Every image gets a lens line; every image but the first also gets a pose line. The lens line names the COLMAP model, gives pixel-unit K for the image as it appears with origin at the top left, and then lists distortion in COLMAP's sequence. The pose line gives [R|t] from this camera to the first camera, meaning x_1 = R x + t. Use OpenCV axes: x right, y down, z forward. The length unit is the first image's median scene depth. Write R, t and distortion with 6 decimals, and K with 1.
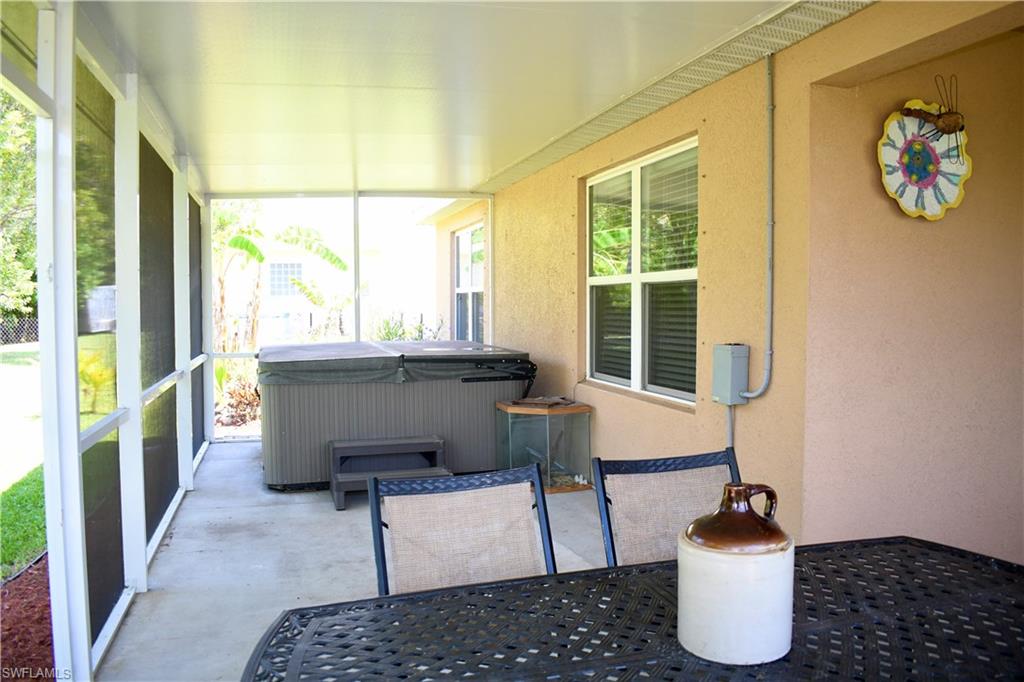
lens RADIAL K [[792.3, 0, 512.0], [0, 792.3, 341.0], [0, 0, 1]] dist [-0.097993, 0.013910]
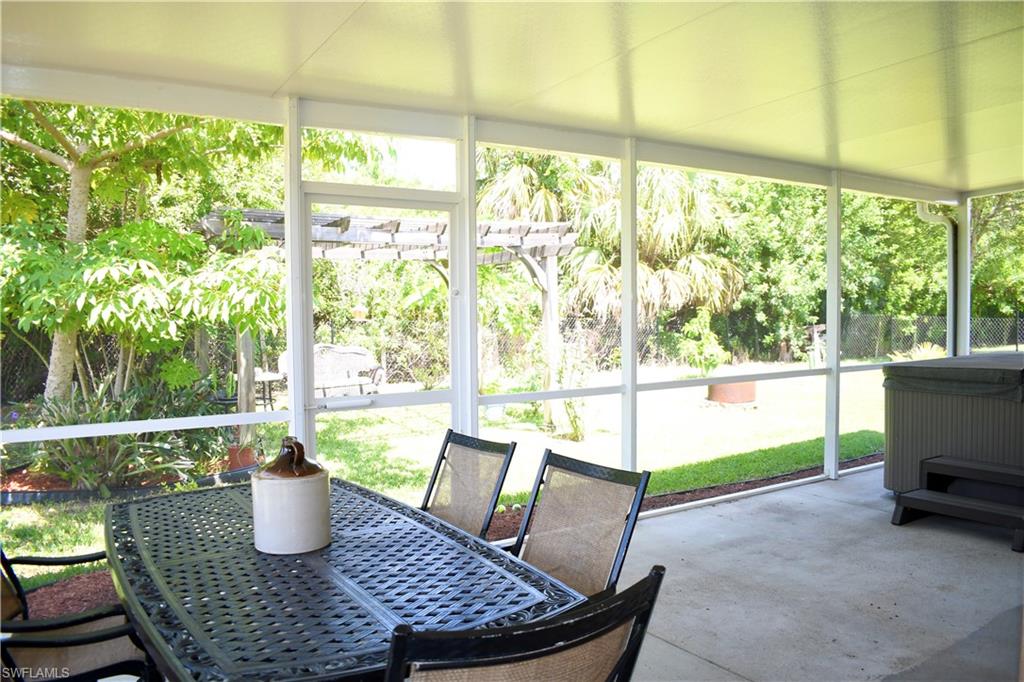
lens RADIAL K [[792.3, 0, 512.0], [0, 792.3, 341.0], [0, 0, 1]] dist [-0.097993, 0.013910]
pose [[0.284300, 0.040395, -0.957884, 0.490189], [-0.036298, 0.998849, 0.031349, -0.017647], [0.958048, 0.025857, 0.285439, 0.257693]]
